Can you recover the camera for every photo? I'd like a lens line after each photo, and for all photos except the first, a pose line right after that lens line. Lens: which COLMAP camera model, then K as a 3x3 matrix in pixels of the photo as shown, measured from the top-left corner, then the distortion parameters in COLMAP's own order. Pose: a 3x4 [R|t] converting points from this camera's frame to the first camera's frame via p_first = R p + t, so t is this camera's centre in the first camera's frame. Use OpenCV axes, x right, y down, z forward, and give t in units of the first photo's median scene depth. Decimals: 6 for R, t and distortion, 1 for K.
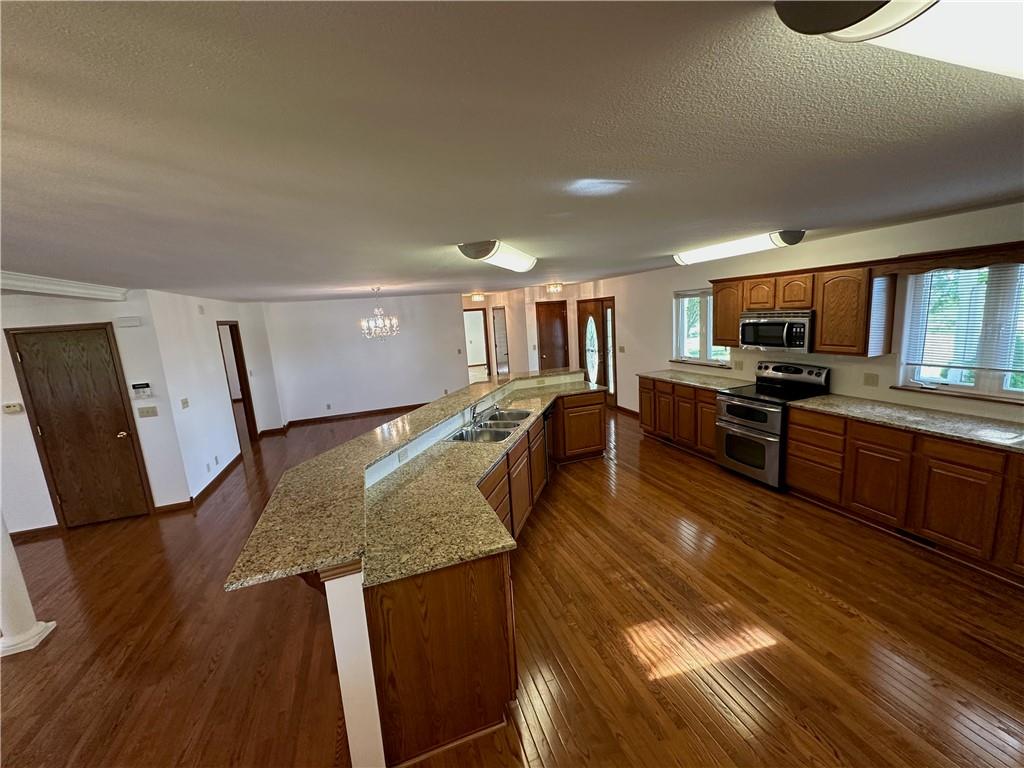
lens RADIAL K [[408.3, 0, 512.1], [0, 408.3, 382.4], [0, 0, 1]] dist [0.006544, 0.000278]
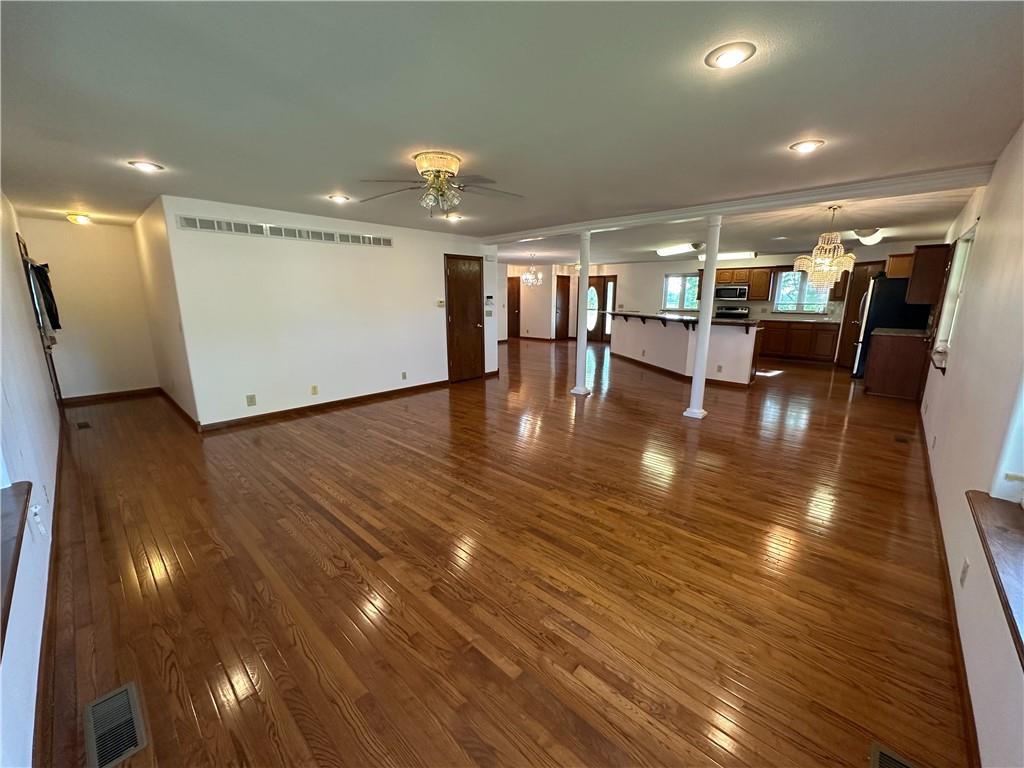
lens RADIAL K [[408.3, 0, 509.9], [0, 408.3, 381.4], [0, 0, 1]] dist [0.006544, 0.000278]
pose [[0.883107, -0.025920, 0.468455, -1.535847], [0.015893, 0.999552, 0.025345, 0.296487], [-0.468902, -0.014937, 0.883124, -0.501334]]
